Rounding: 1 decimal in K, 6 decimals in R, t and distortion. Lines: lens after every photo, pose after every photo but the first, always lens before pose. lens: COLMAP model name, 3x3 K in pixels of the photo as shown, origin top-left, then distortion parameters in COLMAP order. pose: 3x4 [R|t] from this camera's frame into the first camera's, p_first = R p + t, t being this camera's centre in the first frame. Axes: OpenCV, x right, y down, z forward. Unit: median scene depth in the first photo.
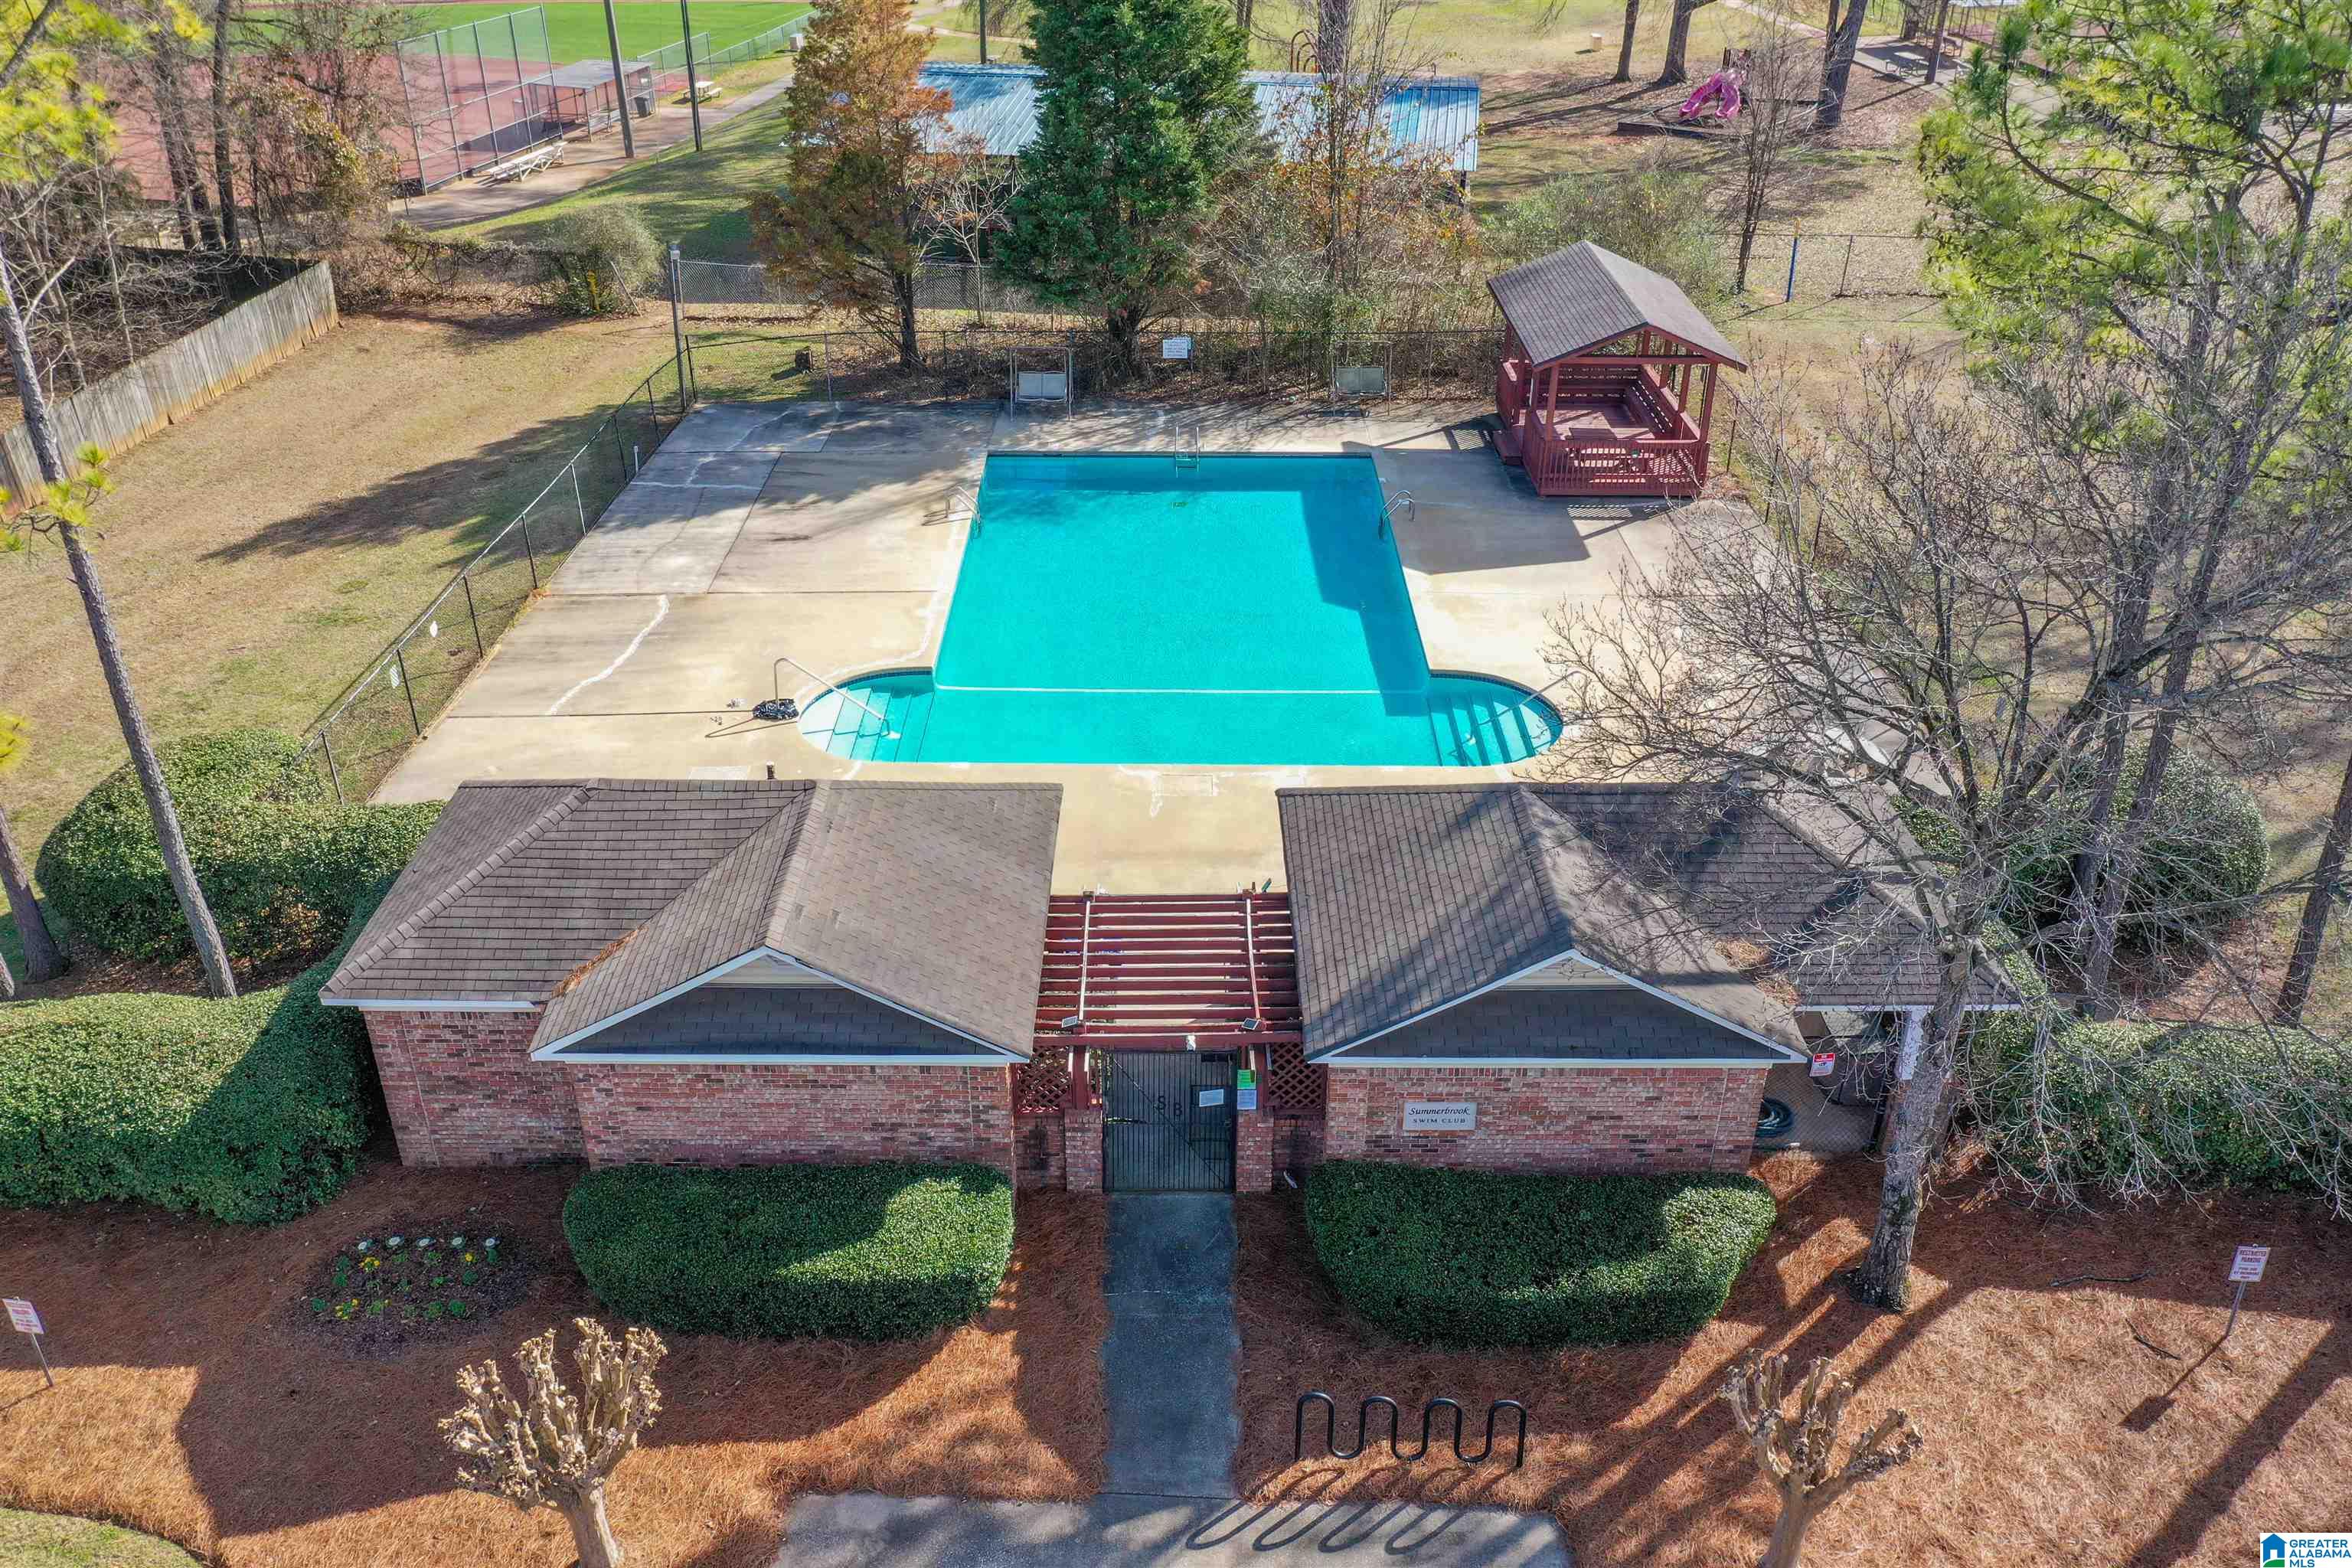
lens RADIAL K [[1833.4, 0, 1177.0], [0, 1833.4, 793.2], [0, 0, 1]] dist [0.002824, -0.012218]
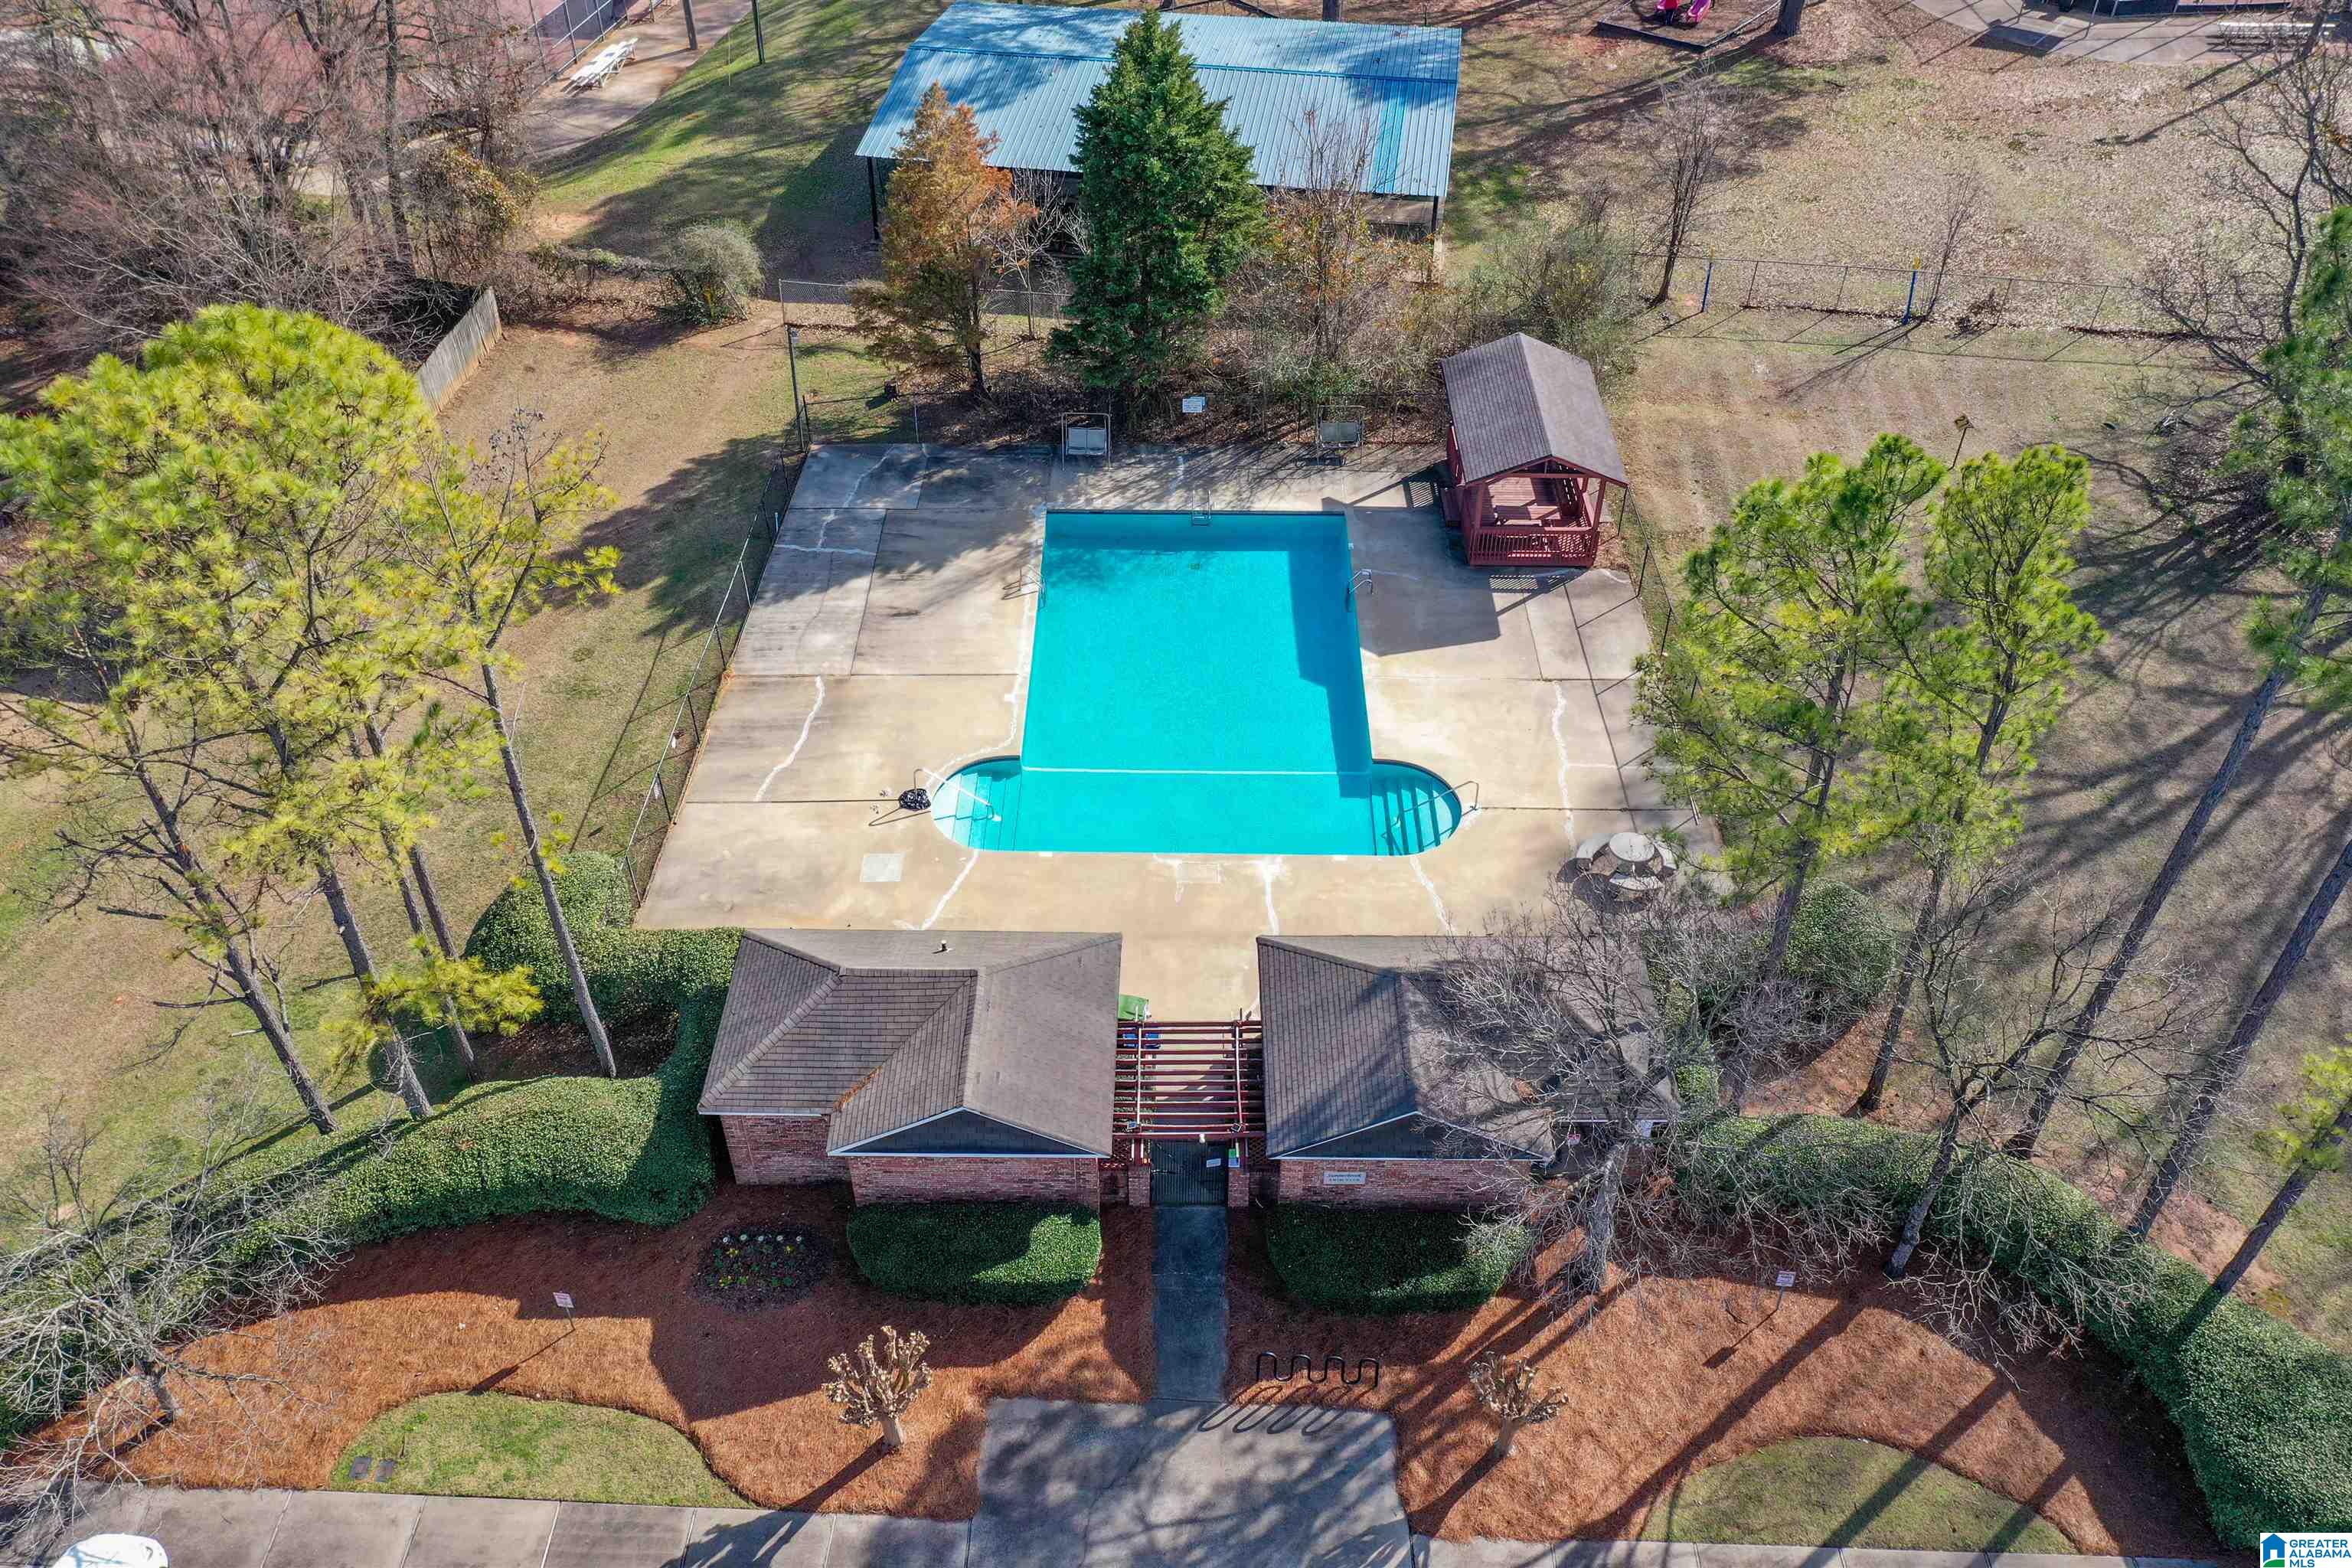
lens RADIAL K [[1833.4, 0, 1175.0], [0, 1833.4, 778.0], [0, 0, 1]] dist [0.002824, -0.012218]
pose [[0.999969, 0.003865, -0.006849, -0.006786], [-0.002453, 0.980723, 0.195389, -0.513315], [0.007472, -0.195366, 0.980702, -0.605909]]
